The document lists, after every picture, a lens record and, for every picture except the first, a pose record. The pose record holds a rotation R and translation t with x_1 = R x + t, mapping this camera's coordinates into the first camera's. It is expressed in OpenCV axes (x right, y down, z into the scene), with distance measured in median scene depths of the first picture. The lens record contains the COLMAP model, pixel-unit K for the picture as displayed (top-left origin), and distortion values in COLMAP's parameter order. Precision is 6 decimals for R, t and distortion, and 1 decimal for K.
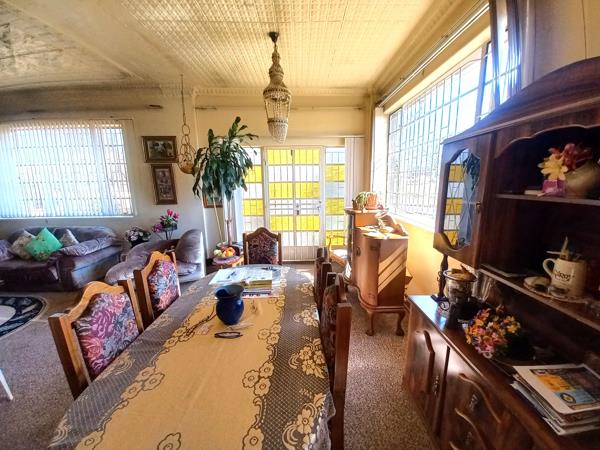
lens RADIAL K [[234.2, 0, 300.0], [0, 234.2, 225.0], [0, 0, 1]] dist [0.027939, -0.023311]
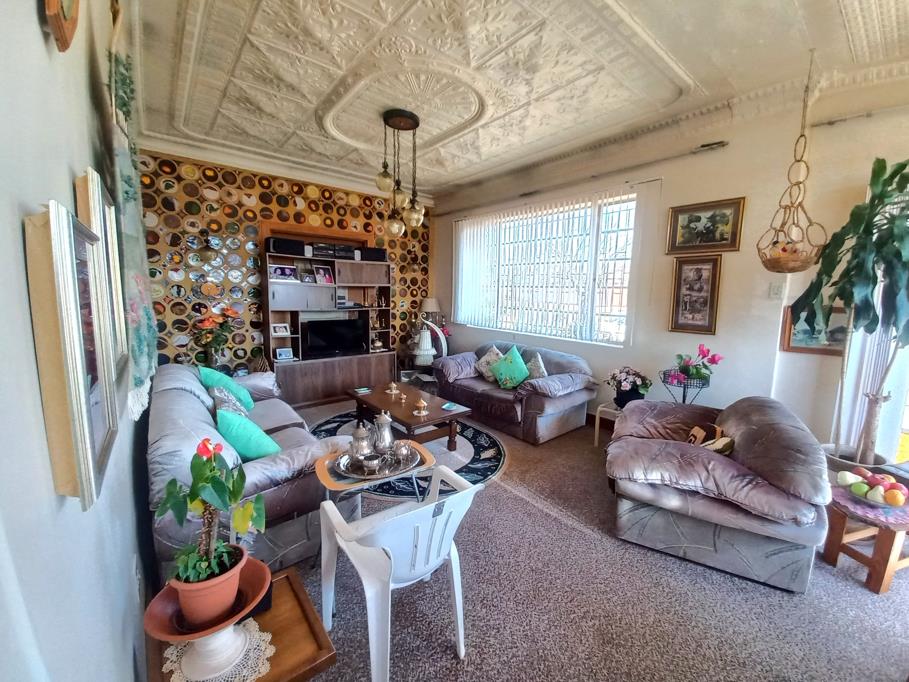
lens RADIAL K [[354.8, 0, 454.5], [0, 354.8, 341.0], [0, 0, 1]] dist [0.027939, -0.023311]
pose [[0.600830, 0.133308, -0.788183, -0.311380], [-0.176234, 0.983826, 0.032054, -0.006463], [0.779708, 0.119646, 0.614606, 0.145304]]
